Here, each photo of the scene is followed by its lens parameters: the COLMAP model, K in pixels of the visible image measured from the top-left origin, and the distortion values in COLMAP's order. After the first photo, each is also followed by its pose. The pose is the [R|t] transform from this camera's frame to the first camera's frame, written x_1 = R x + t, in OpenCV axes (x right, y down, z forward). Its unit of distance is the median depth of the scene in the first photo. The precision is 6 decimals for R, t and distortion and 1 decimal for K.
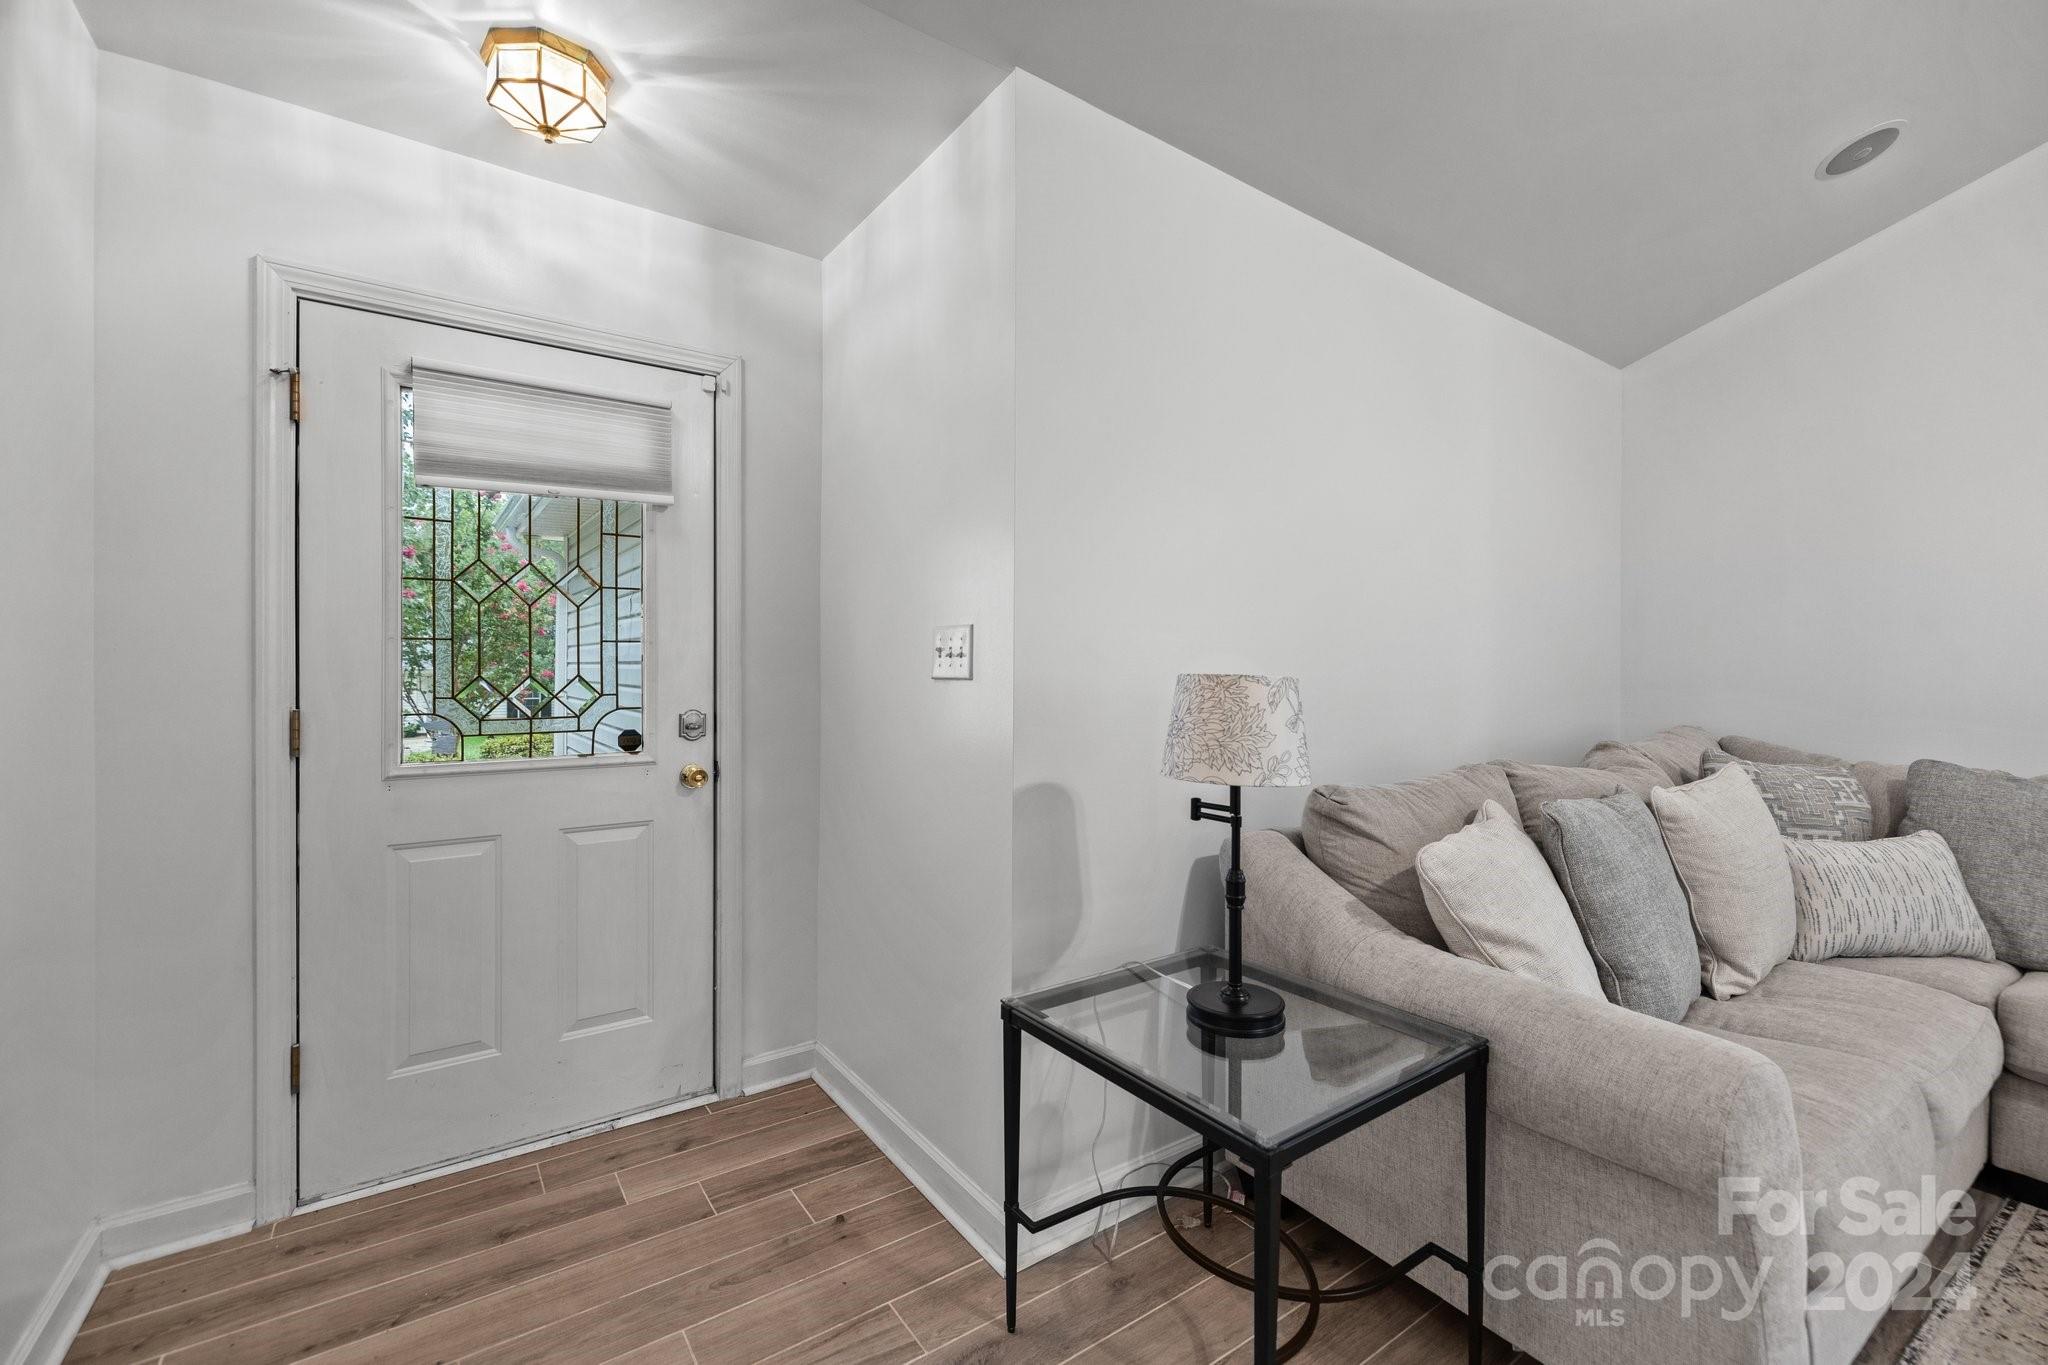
lens RADIAL K [[871.6, 0, 1028.0], [0, 871.6, 670.8], [0, 0, 1]] dist [-0.002756, 0.000182]
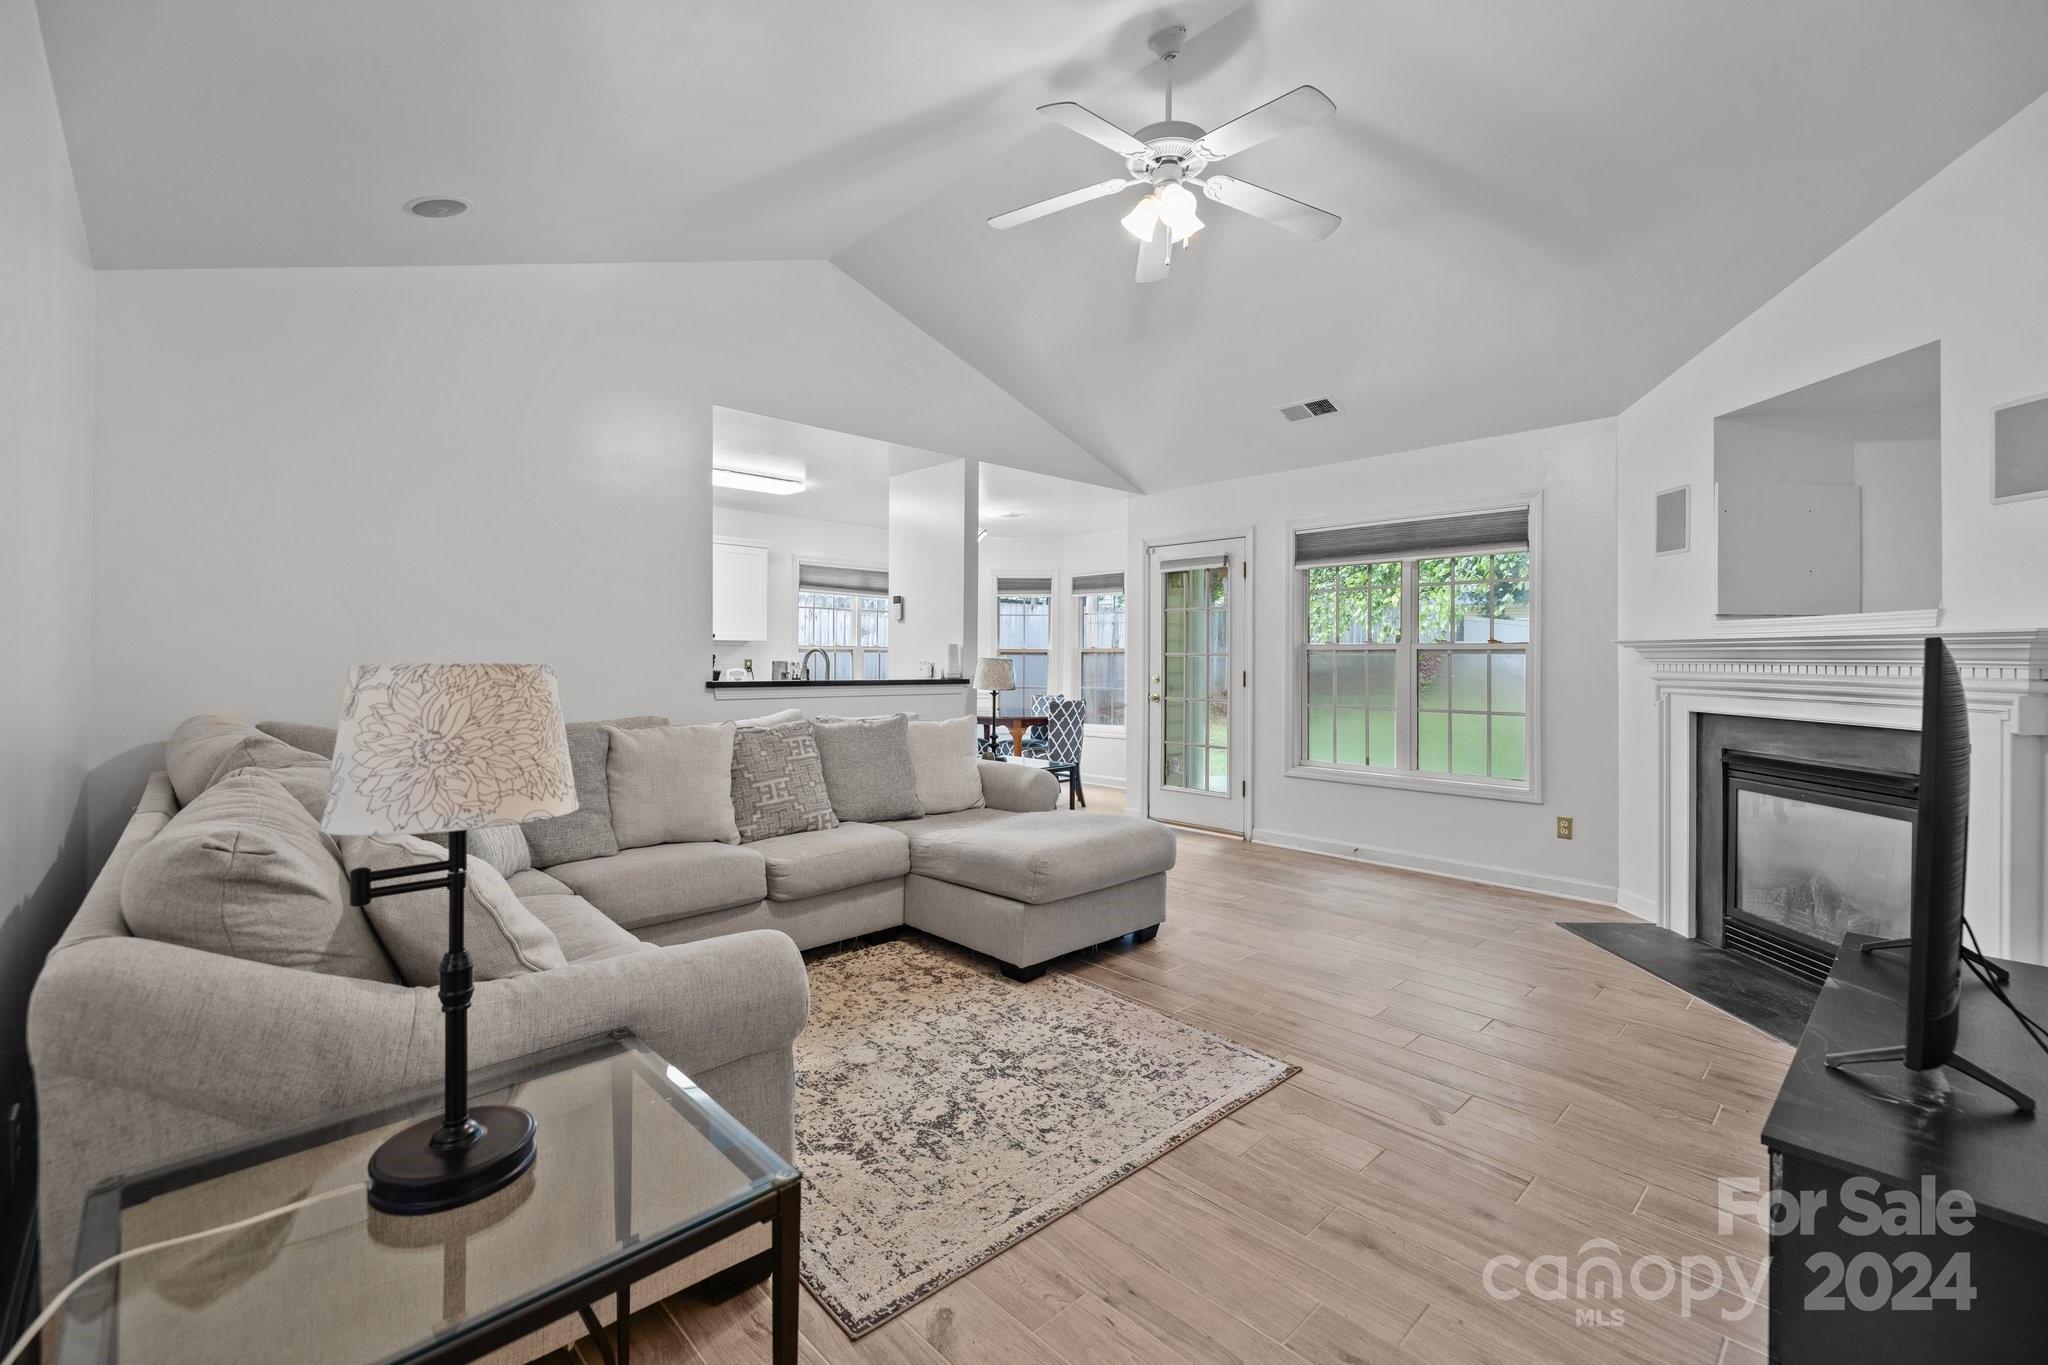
lens RADIAL K [[871.6, 0, 1008.2], [0, 871.6, 659.5], [0, 0, 1]] dist [-0.002756, 0.000182]
pose [[-0.148215, -0.006876, 0.988931, -0.448180], [-0.002165, 0.999976, 0.006628, -0.004337], [-0.988953, -0.001159, -0.148227, 0.610589]]
